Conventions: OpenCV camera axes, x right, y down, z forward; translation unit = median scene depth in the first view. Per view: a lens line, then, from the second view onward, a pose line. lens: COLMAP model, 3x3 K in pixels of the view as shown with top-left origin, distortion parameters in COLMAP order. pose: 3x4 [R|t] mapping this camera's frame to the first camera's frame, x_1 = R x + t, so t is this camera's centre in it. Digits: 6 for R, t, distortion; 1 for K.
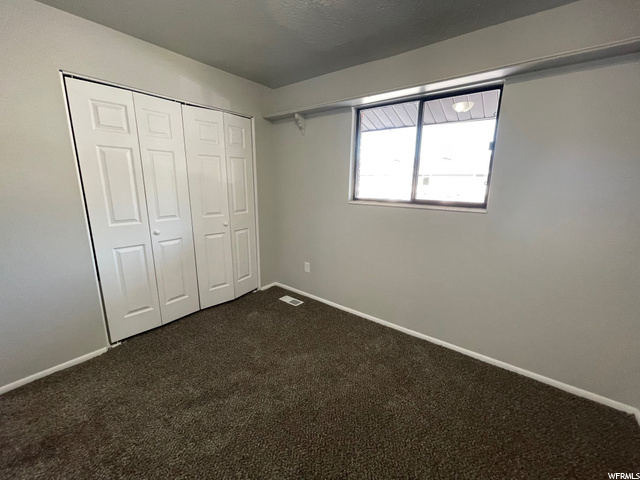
lens RADIAL K [[258.7, 0, 318.6], [0, 258.7, 236.9], [0, 0, 1]] dist [-0.002027, -0.000084]
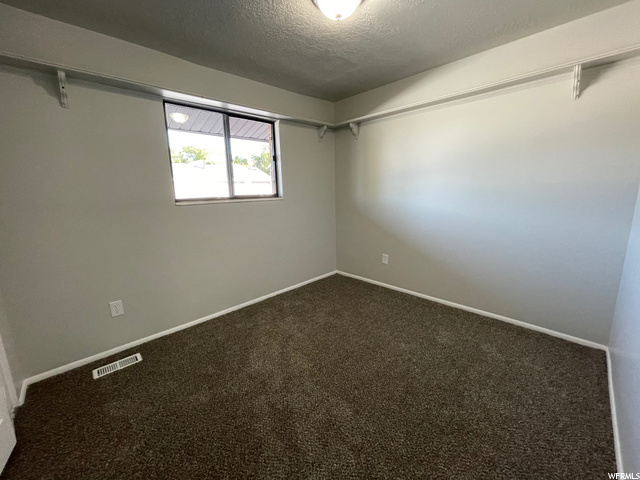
lens RADIAL K [[258.7, 0, 318.6], [0, 258.7, 236.9], [0, 0, 1]] dist [-0.002027, -0.000084]
pose [[0.135499, -0.196987, 0.970997, -0.777939], [0.233315, 0.958819, 0.161958, -0.063128], [-0.962914, 0.204603, 0.175879, 0.442669]]
